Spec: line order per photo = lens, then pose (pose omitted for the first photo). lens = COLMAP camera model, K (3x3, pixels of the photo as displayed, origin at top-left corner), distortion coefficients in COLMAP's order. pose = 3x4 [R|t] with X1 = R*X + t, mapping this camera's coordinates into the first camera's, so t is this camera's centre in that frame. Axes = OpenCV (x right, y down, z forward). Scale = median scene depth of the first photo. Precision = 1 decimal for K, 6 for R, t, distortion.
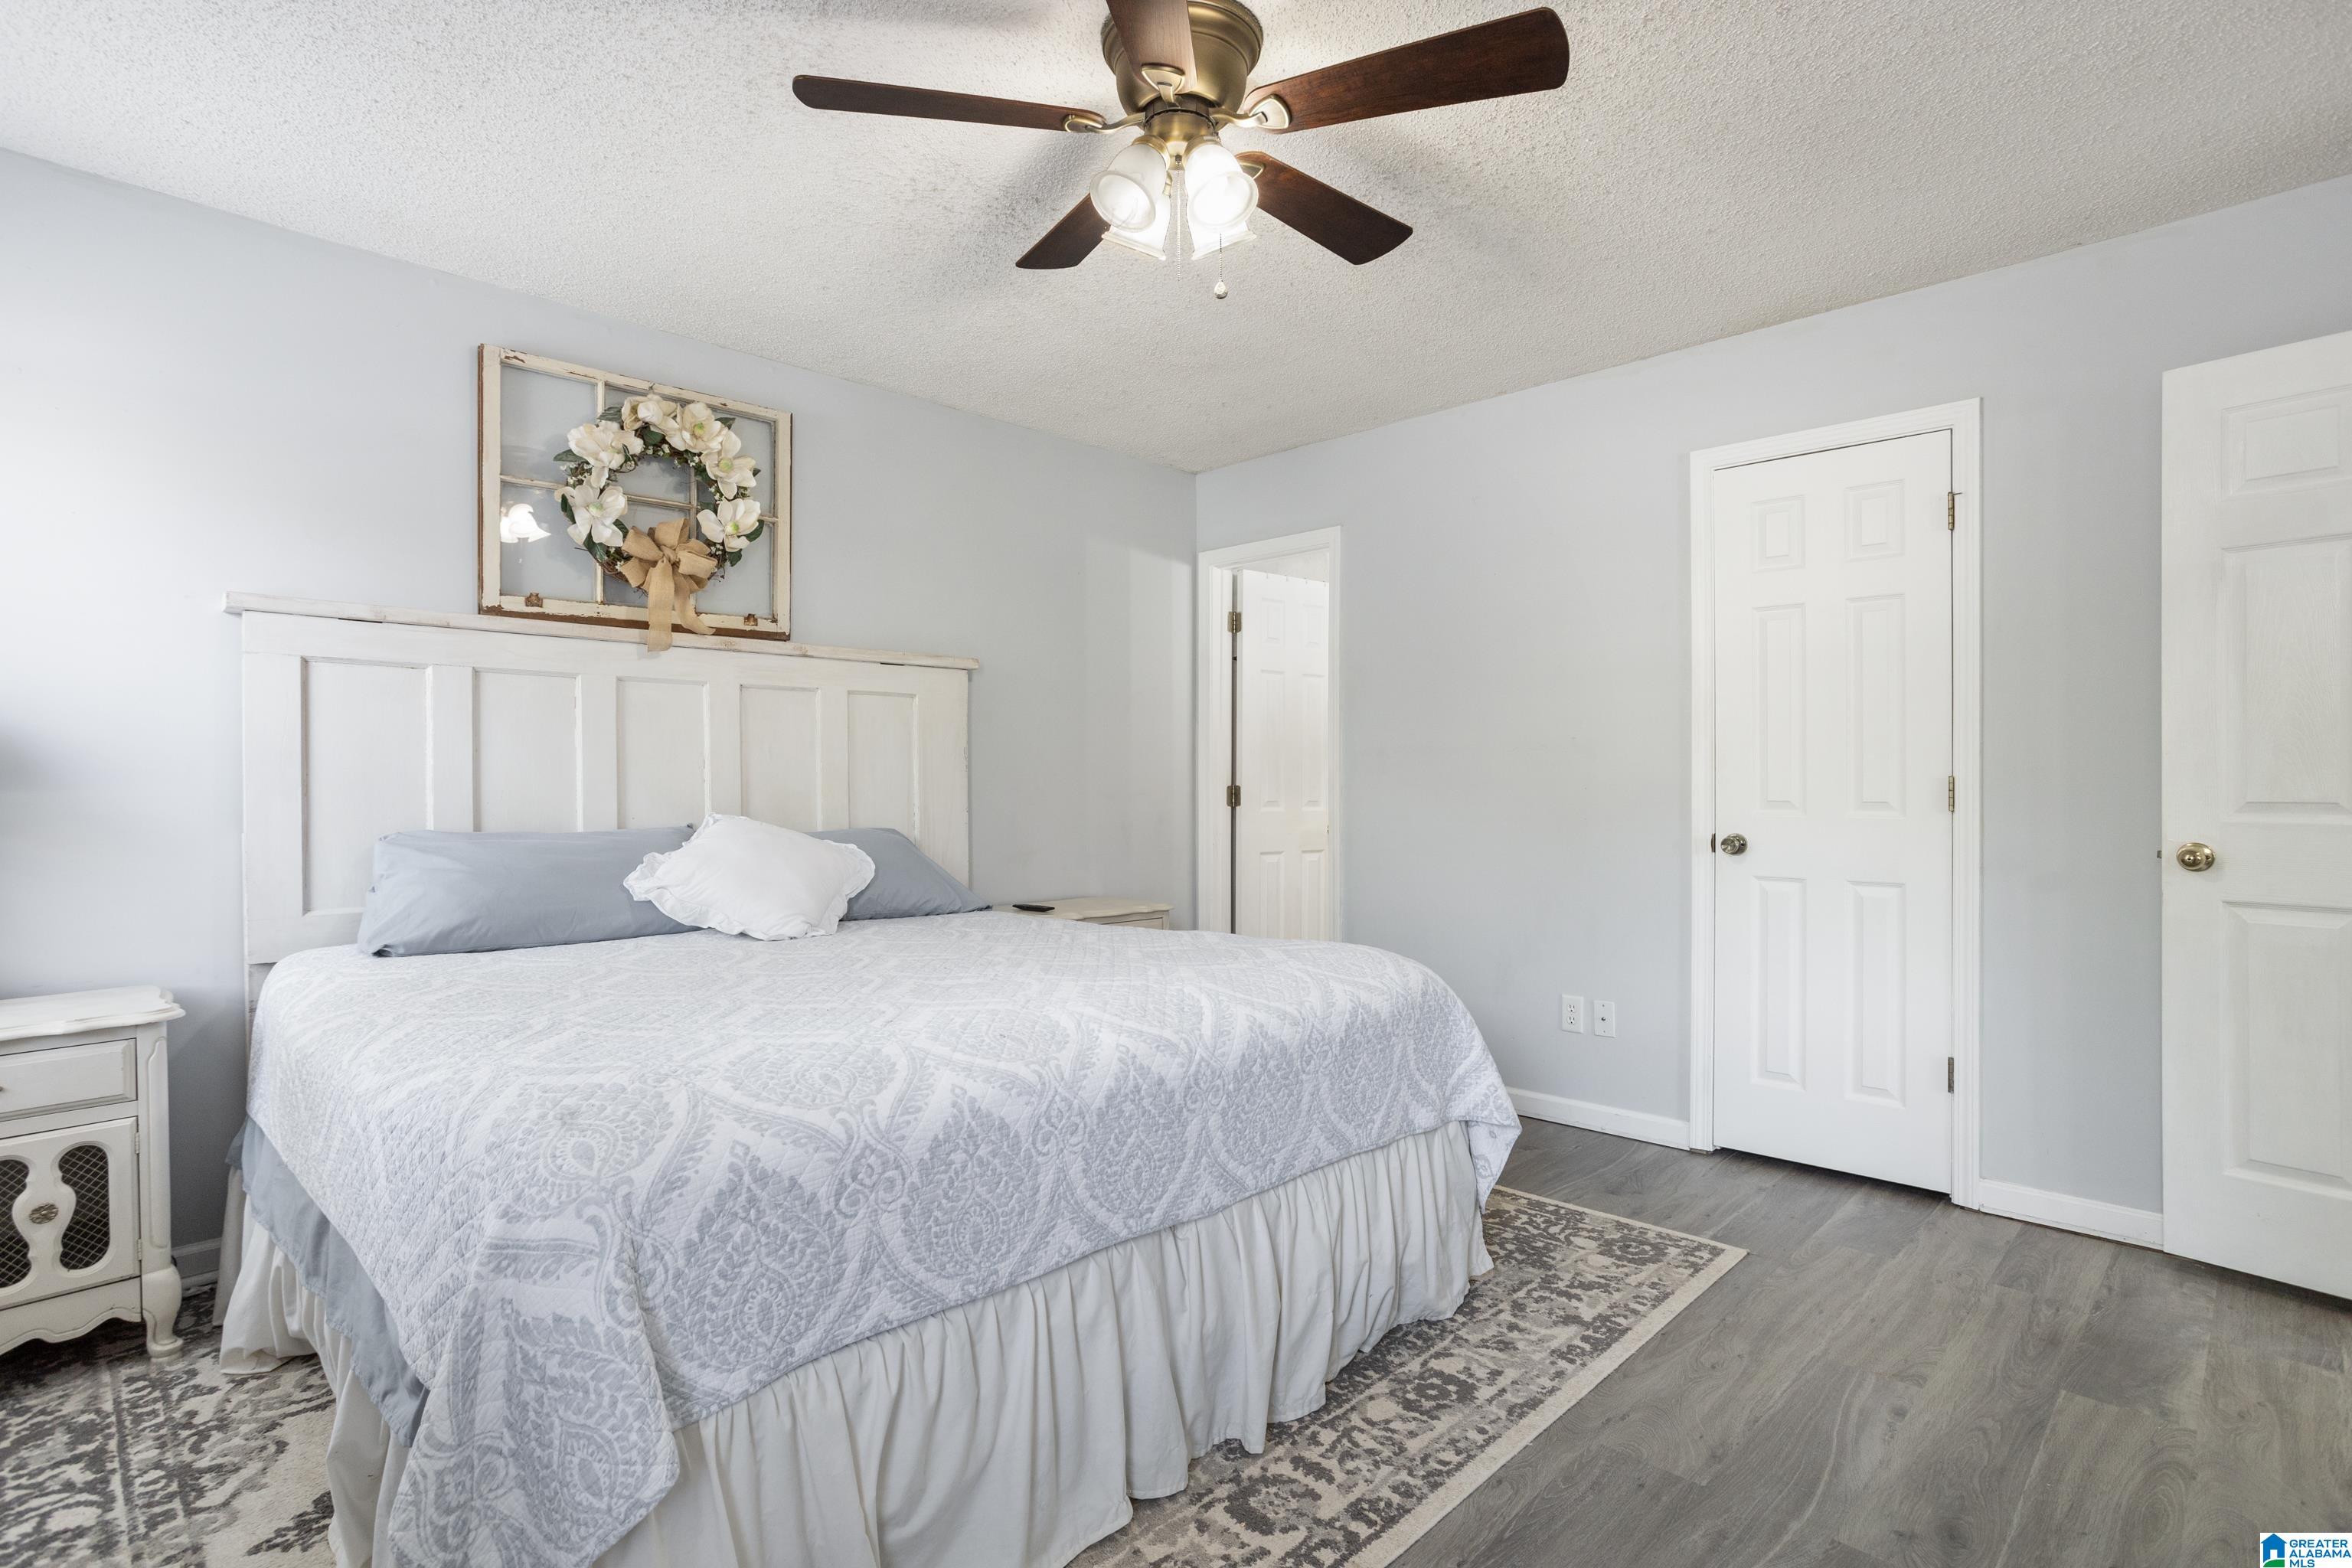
lens RADIAL K [[1139.0, 0, 1176.0], [0, 1139.0, 784.0], [0, 0, 1]] dist [-0.029564, 0.000391]
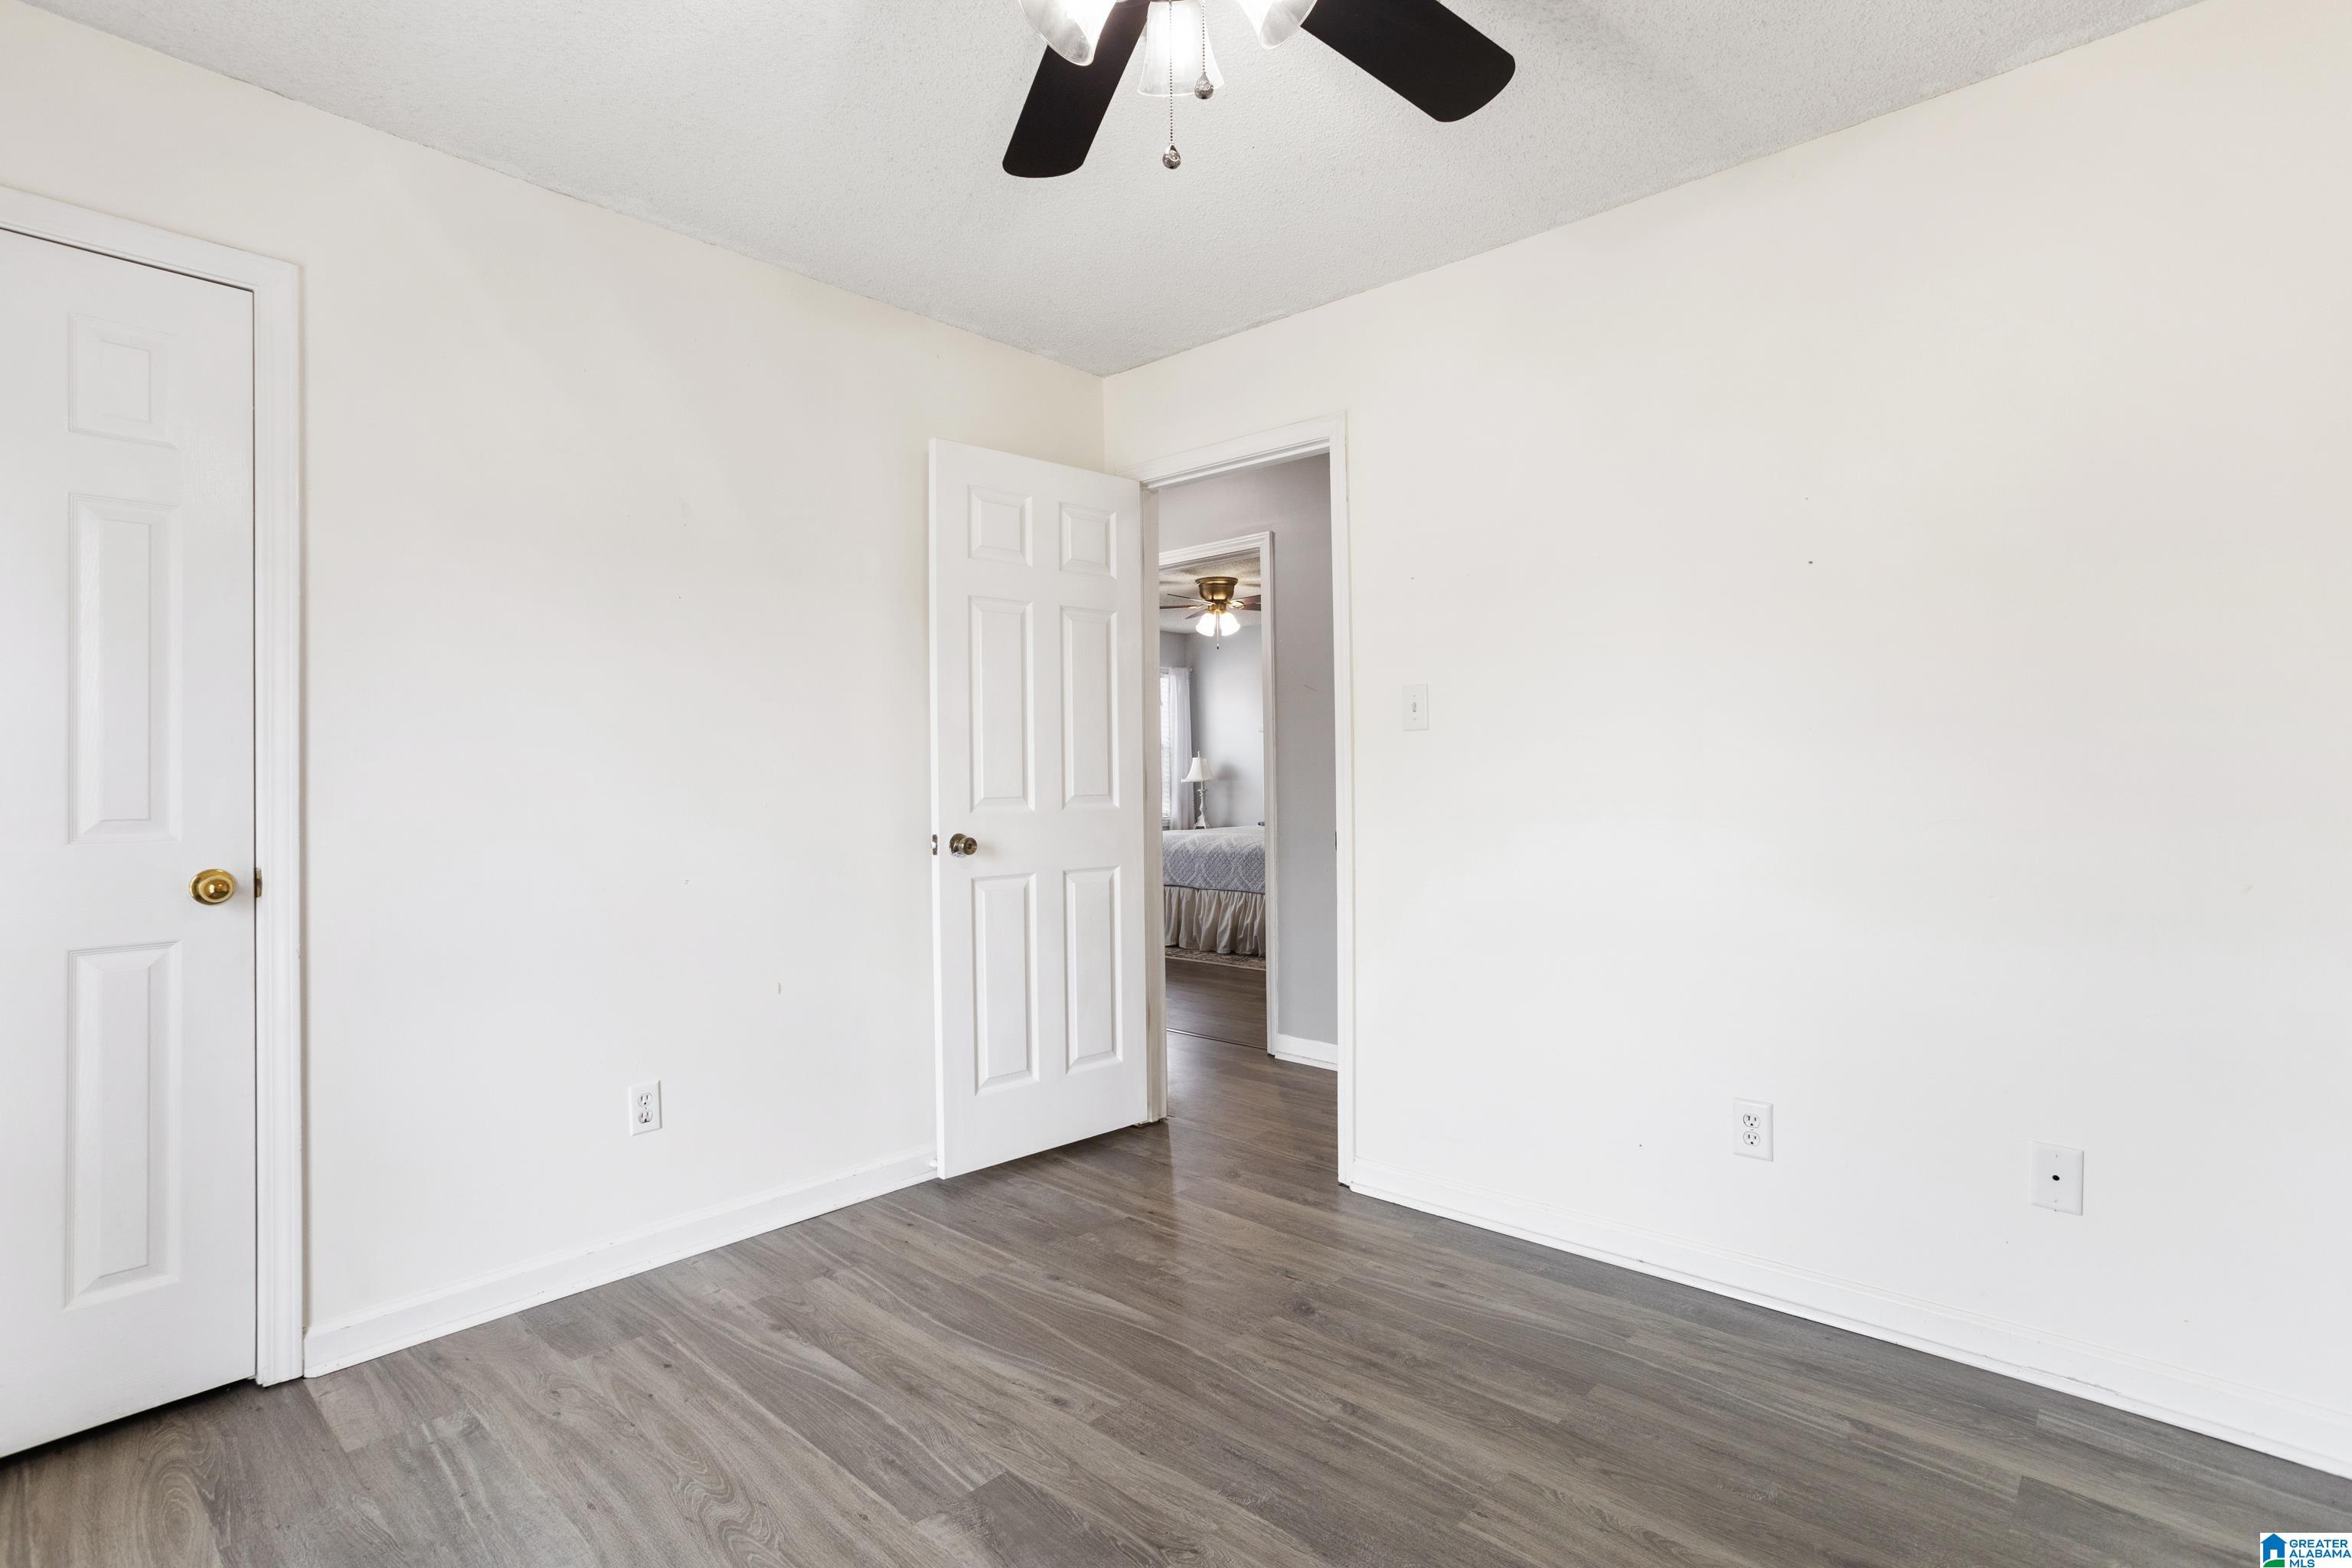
lens RADIAL K [[1139.0, 0, 1176.0], [0, 1139.0, 784.0], [0, 0, 1]] dist [-0.029564, 0.000391]
pose [[0.041512, 0.005903, -0.999121, 3.073892], [0.008796, 0.999942, 0.006273, -0.009086], [0.999099, -0.009049, 0.041458, 0.579662]]
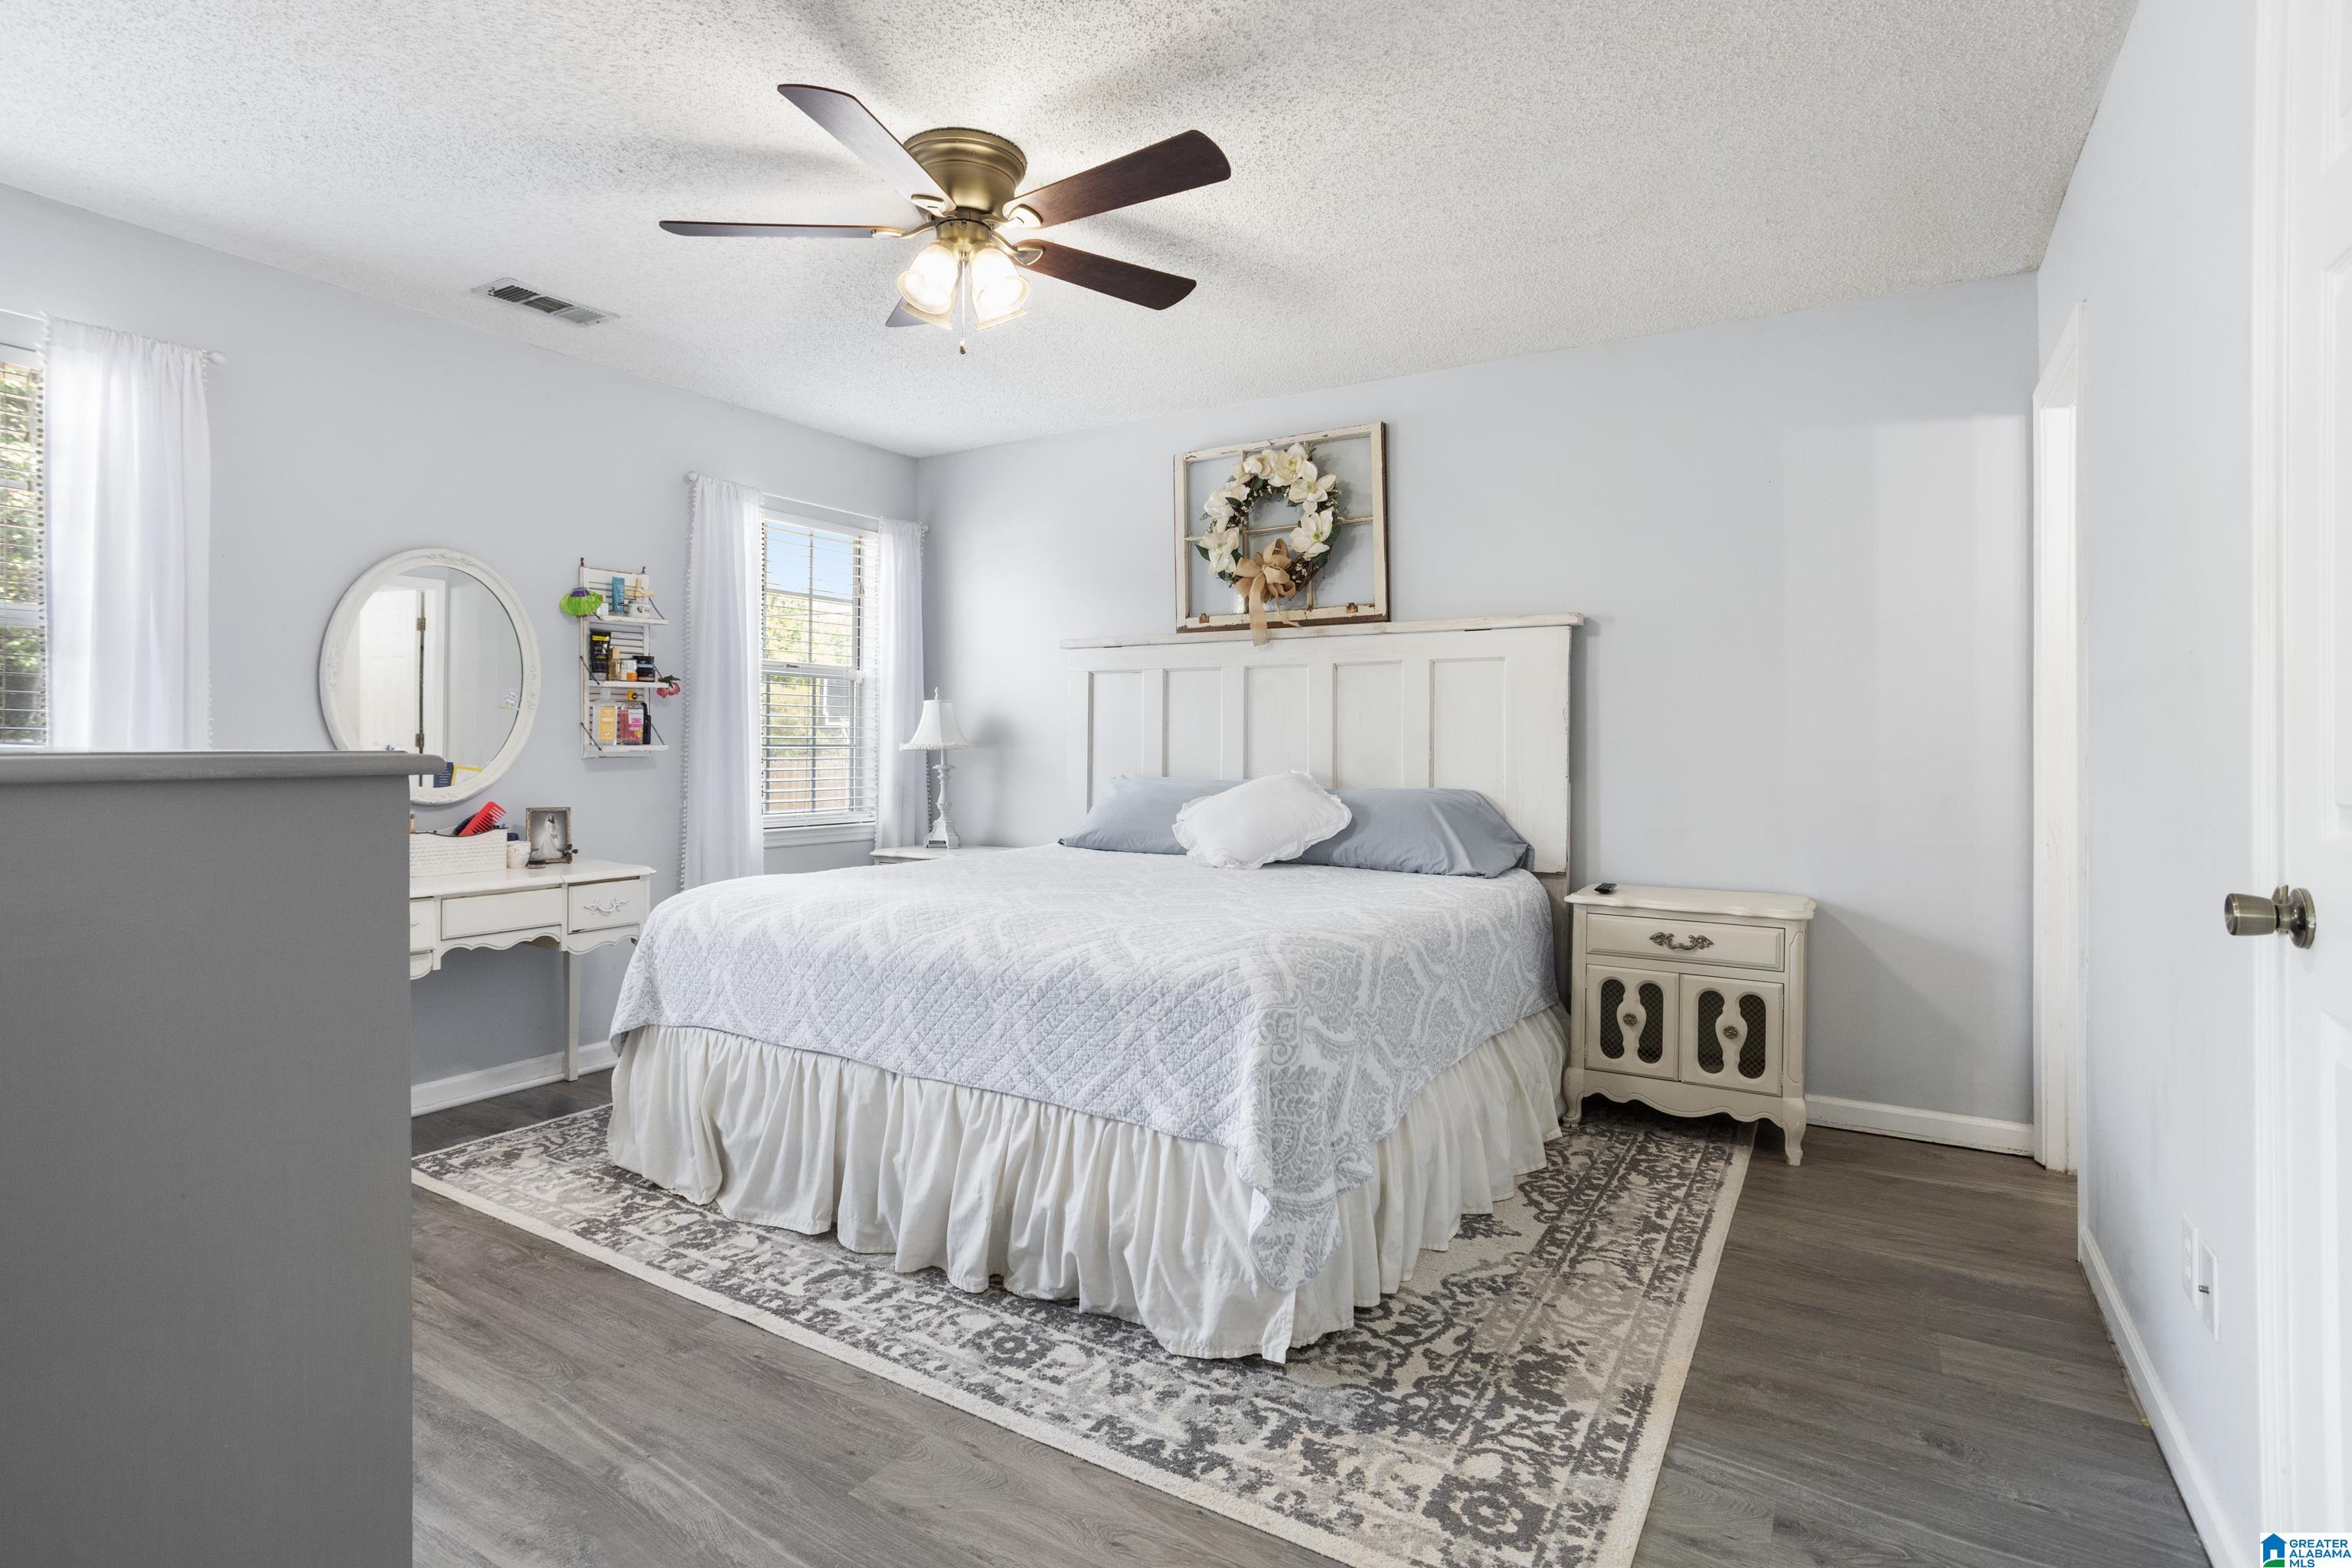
lens RADIAL K [[1159.9, 0, 1171.4], [0, 1159.9, 741.5], [0, 0, 1]] dist [-0.034358, 0.000308]
pose [[0.227143, 0.000501, -0.973861, 1.081858], [-0.004233, 0.999991, -0.000472, -0.005414], [0.973852, 0.004229, 0.227143, 0.769492]]
